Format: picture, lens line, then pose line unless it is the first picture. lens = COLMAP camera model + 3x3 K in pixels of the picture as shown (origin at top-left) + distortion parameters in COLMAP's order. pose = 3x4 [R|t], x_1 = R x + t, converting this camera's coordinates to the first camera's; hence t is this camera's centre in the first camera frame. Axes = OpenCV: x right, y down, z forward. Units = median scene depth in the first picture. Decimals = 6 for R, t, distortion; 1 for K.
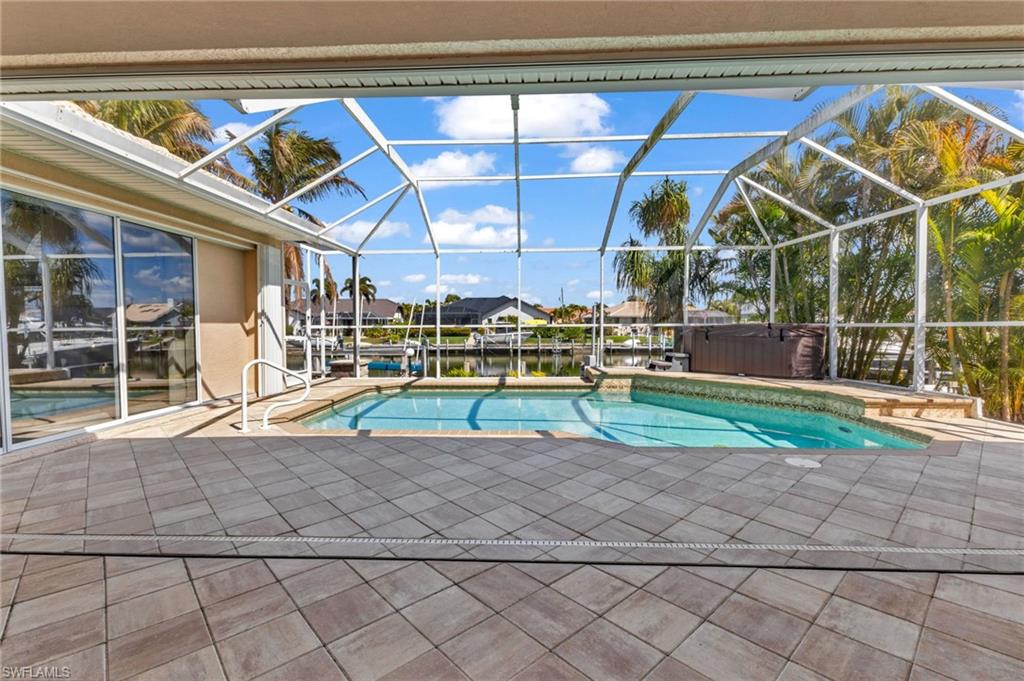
lens RADIAL K [[447.8, 0, 509.7], [0, 447.8, 338.7], [0, 0, 1]] dist [-0.000132, -0.000955]
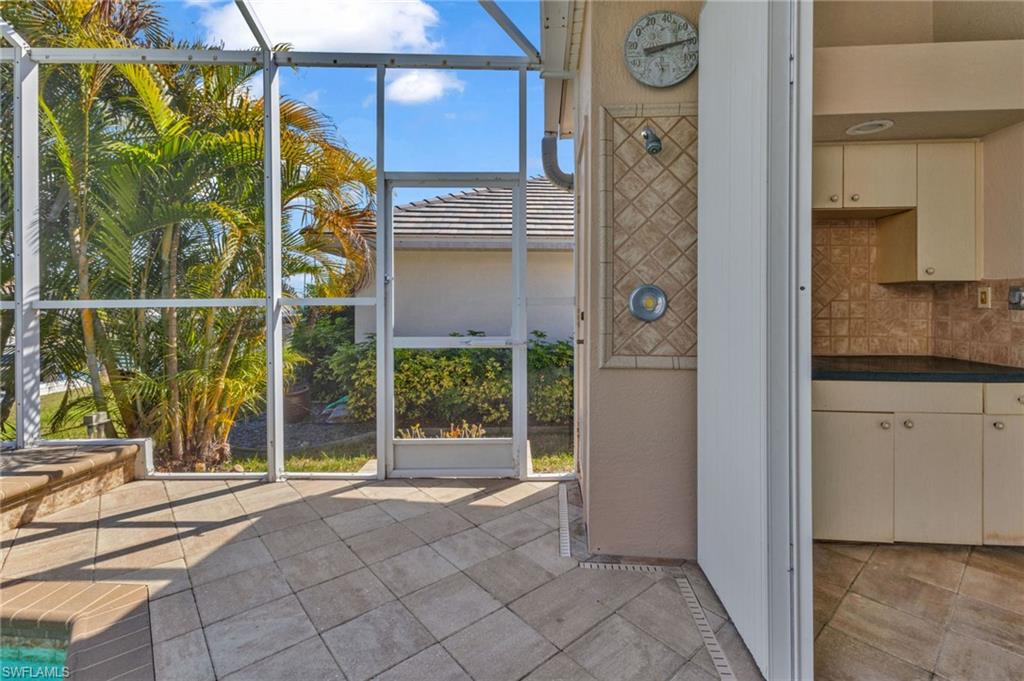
lens RADIAL K [[447.8, 0, 518.5], [0, 447.8, 300.9], [0, 0, 1]] dist [-0.000132, -0.000955]
pose [[0.001612, 0.009406, 0.999954, 1.015918], [0.033319, 0.999400, -0.009455, -0.031246], [-0.999443, 0.033333, 0.001297, 1.094467]]
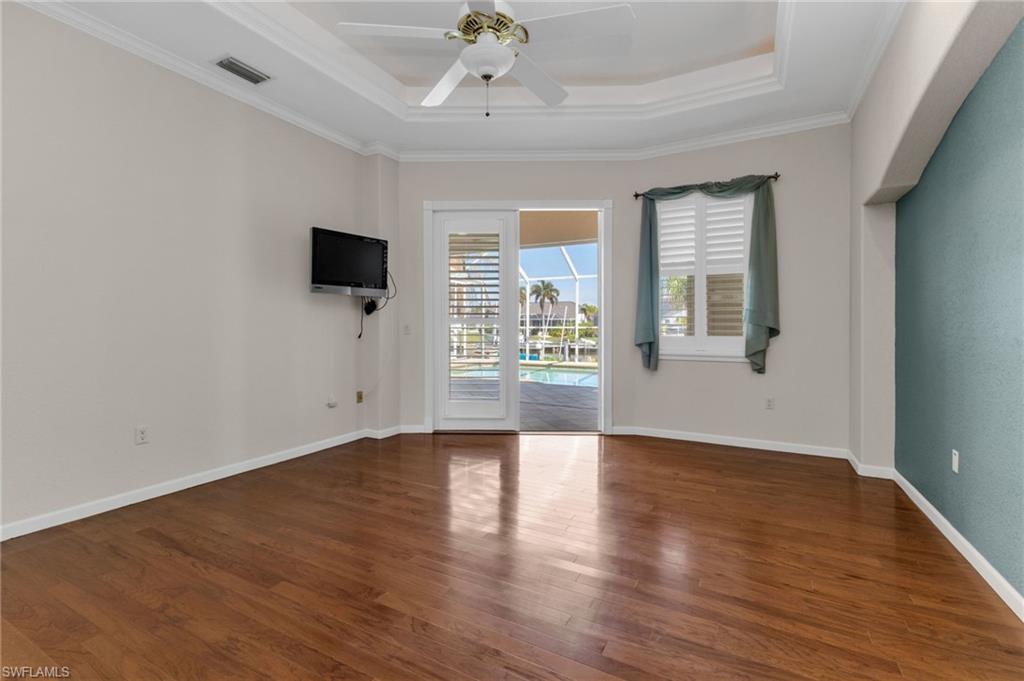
lens RADIAL K [[450.9, 0, 511.9], [0, 450.9, 329.9], [0, 0, 1]] dist [0.010765, -0.001195]
pose [[0.920287, 0.008125, -0.391159, 0.143893], [-0.016508, 0.999700, -0.018073, 0.007460], [0.390895, 0.023089, 0.920146, -0.293249]]
